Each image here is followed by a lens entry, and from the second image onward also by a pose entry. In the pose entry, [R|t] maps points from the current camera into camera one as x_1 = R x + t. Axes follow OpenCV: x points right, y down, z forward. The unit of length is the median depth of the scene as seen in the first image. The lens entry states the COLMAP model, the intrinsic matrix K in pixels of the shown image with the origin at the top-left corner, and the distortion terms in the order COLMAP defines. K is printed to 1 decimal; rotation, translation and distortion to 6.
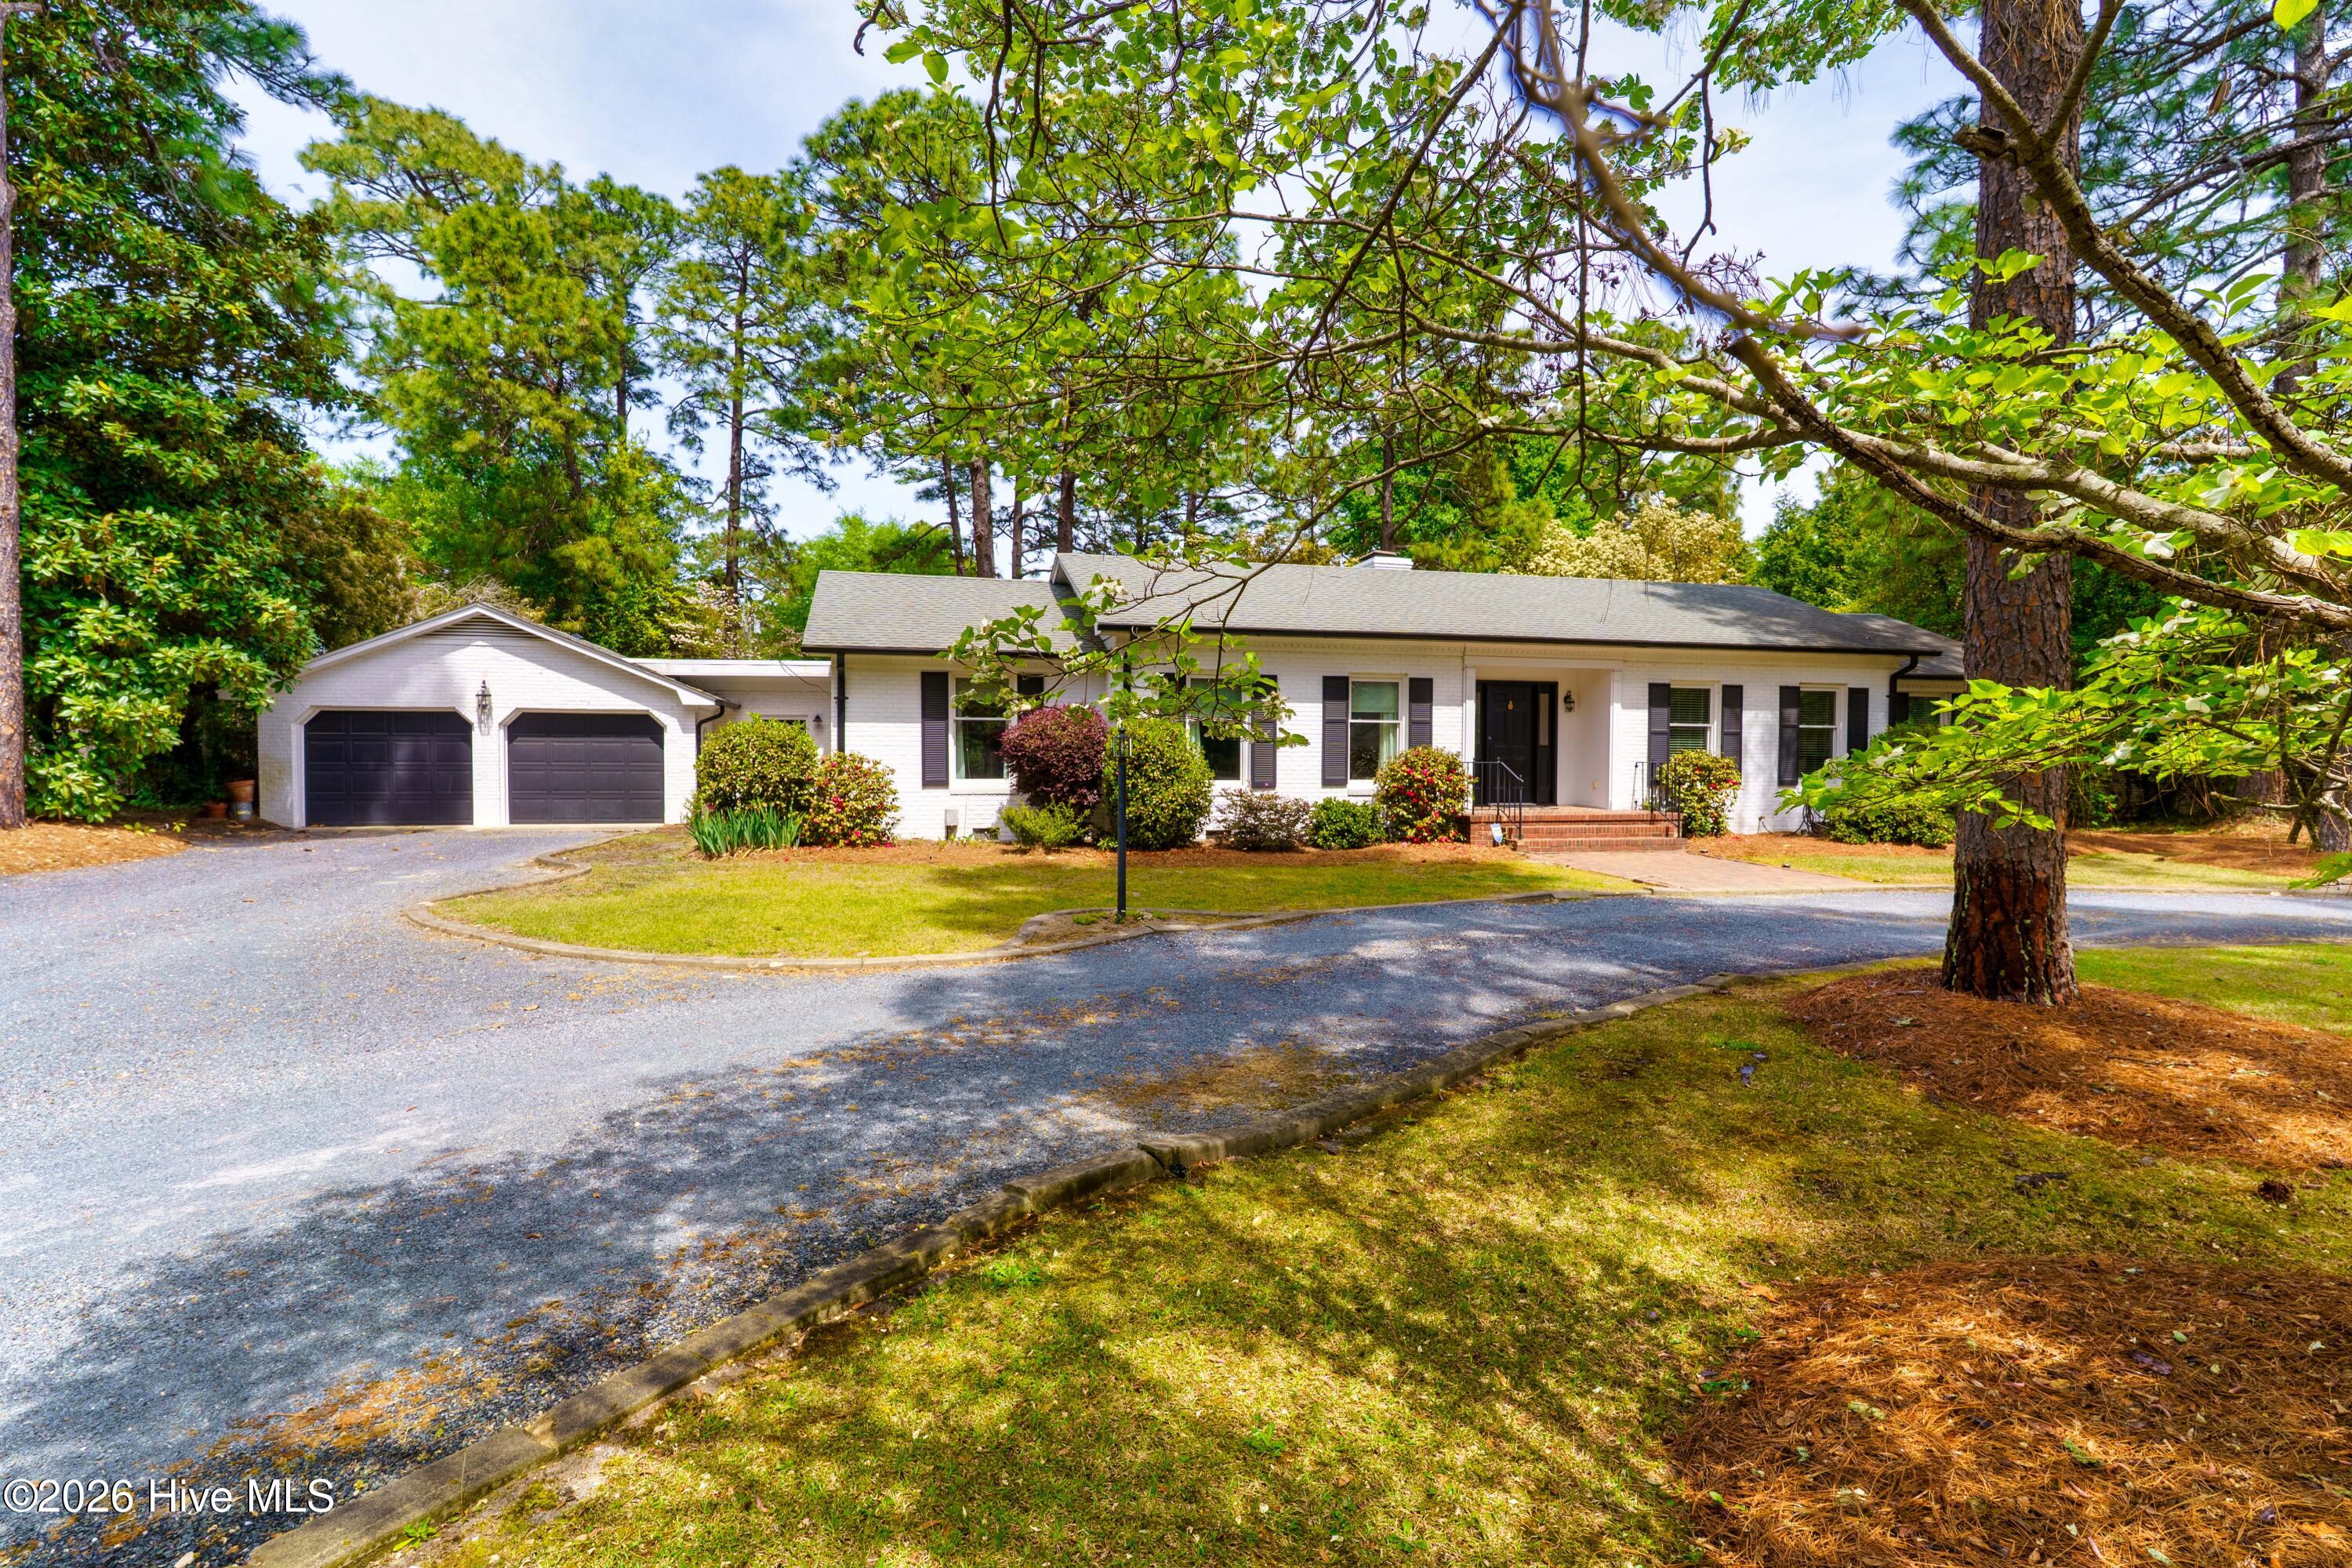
lens RADIAL K [[1144.2, 0, 1186.8], [0, 1144.2, 783.9], [0, 0, 1]] dist [0.002954, -0.000080]
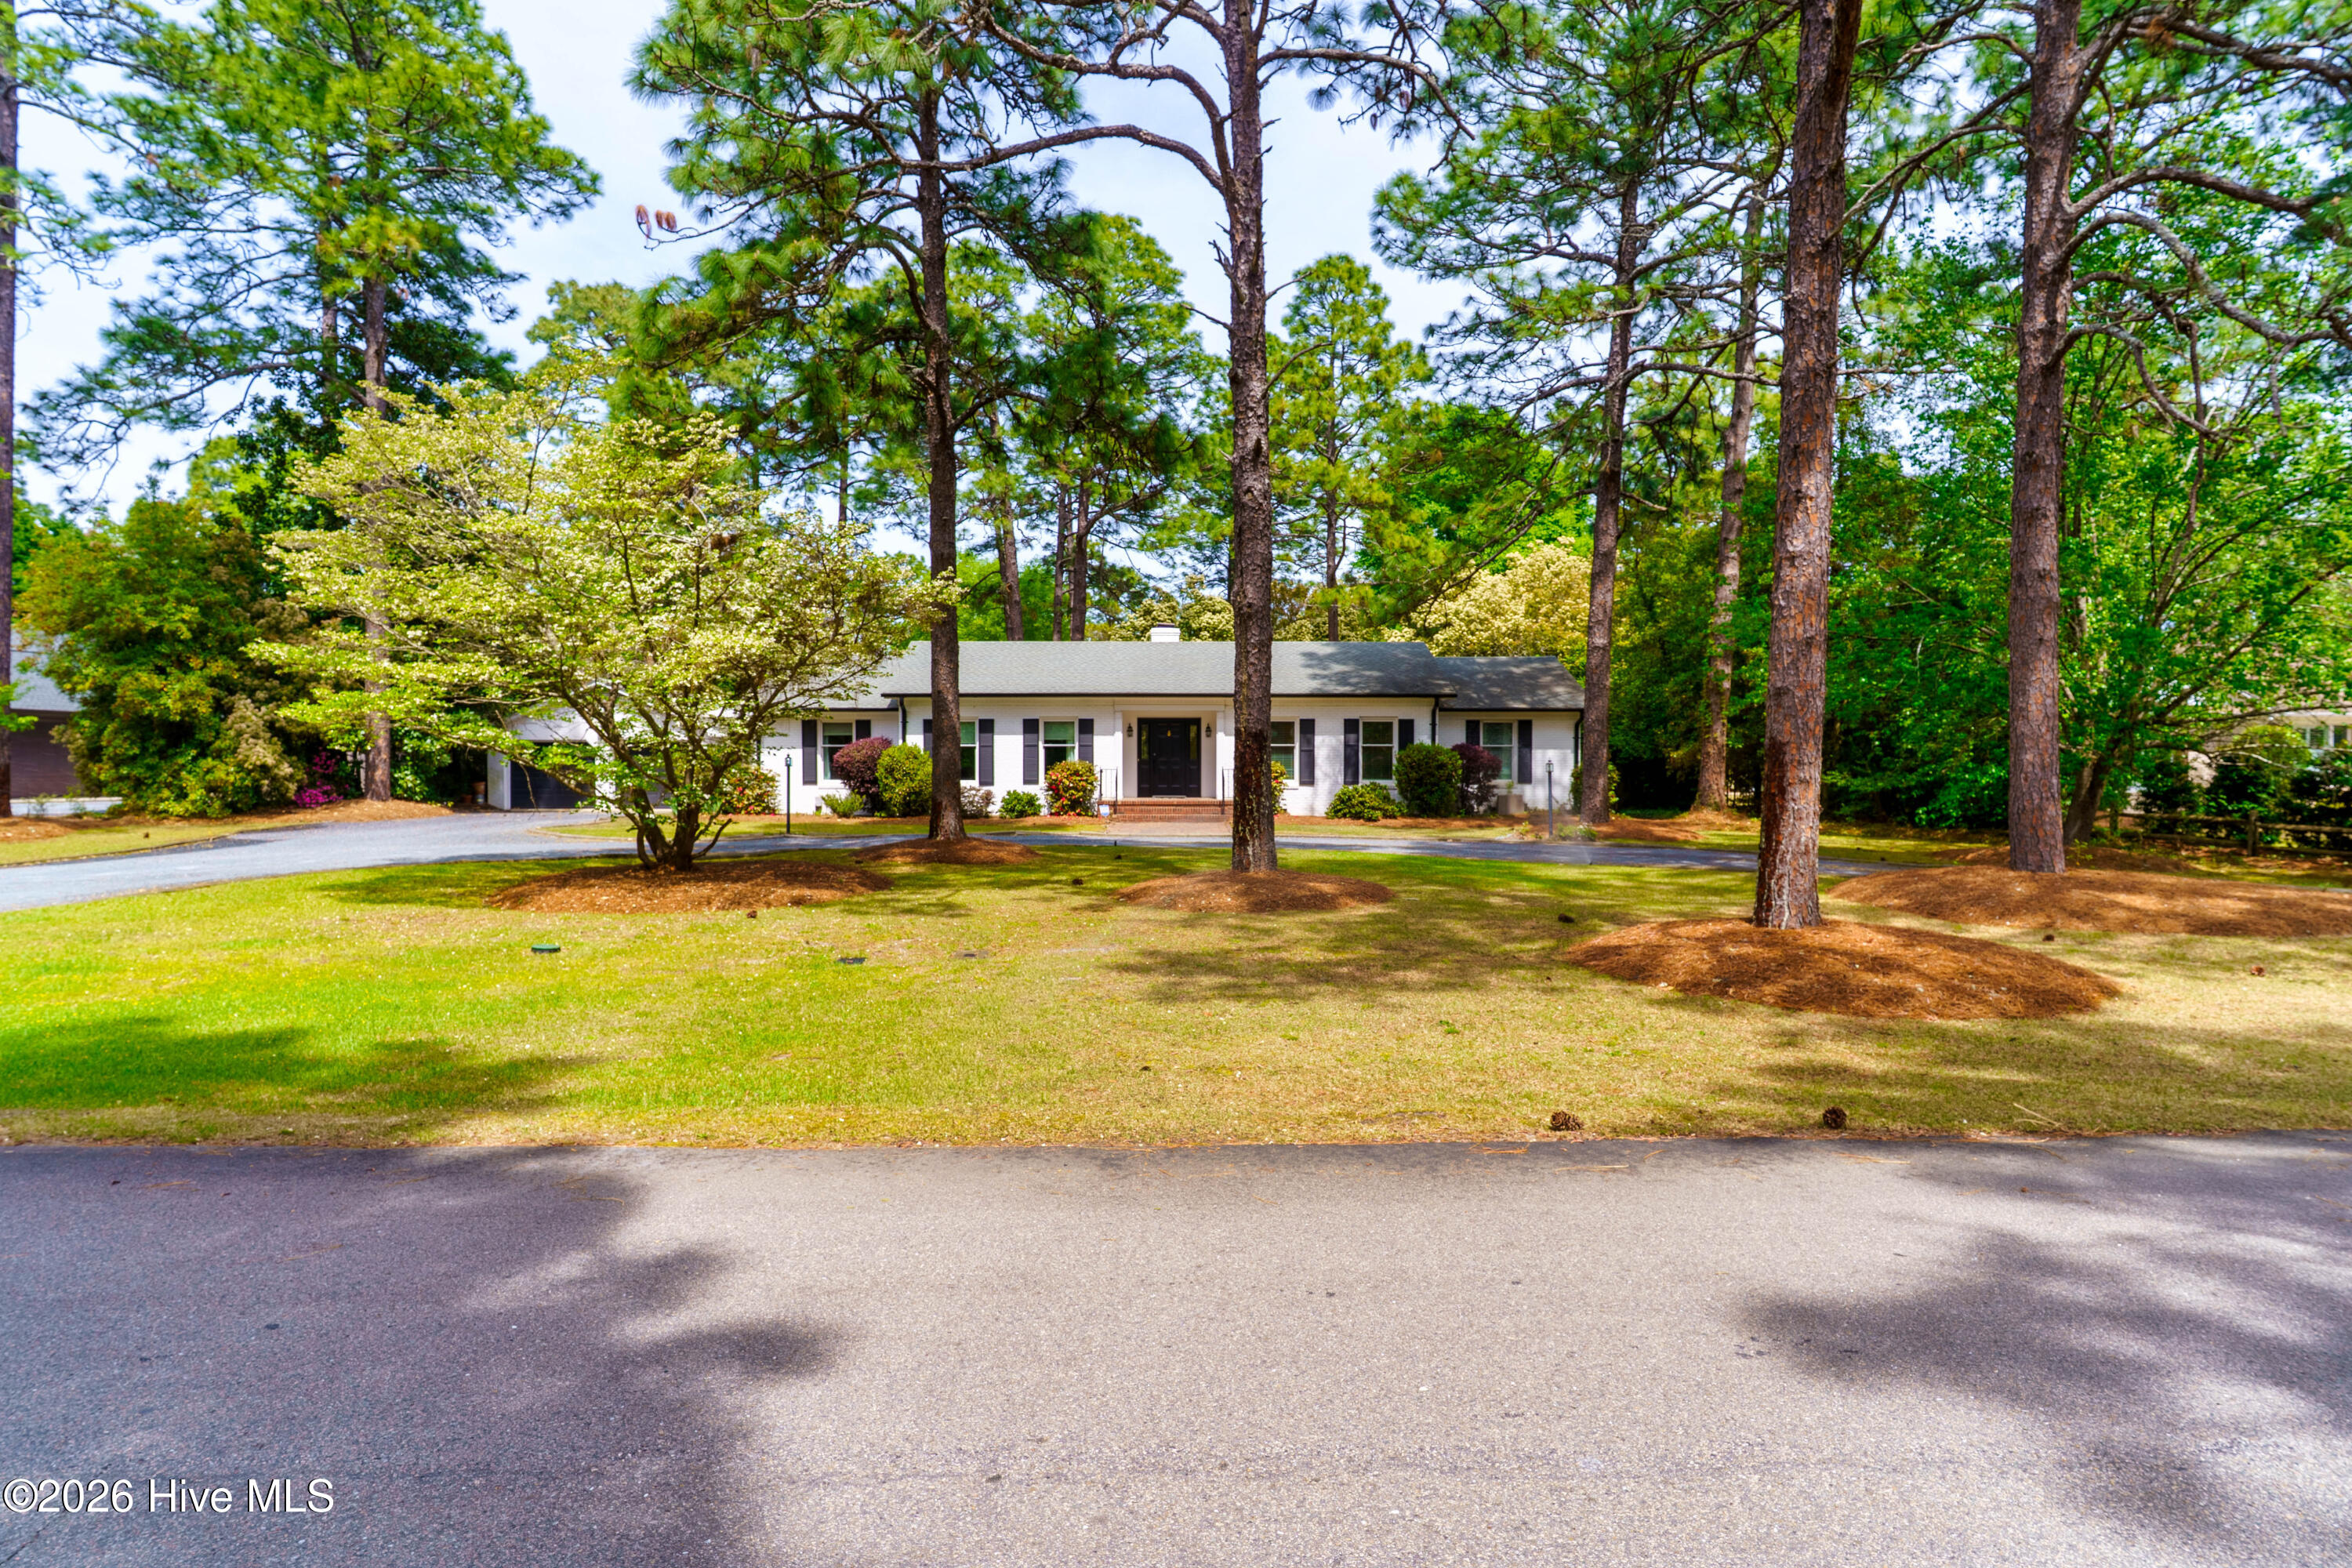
lens RADIAL K [[1399.8, 0, 1172.6], [0, 1399.8, 774.4], [0, 0, 1]] dist [0.002865, 0.000294]
pose [[0.971999, -0.003431, -0.234959, 0.794129], [-0.002712, 0.999663, -0.025816, 0.039697], [0.234968, 0.025731, 0.971662, -0.931515]]
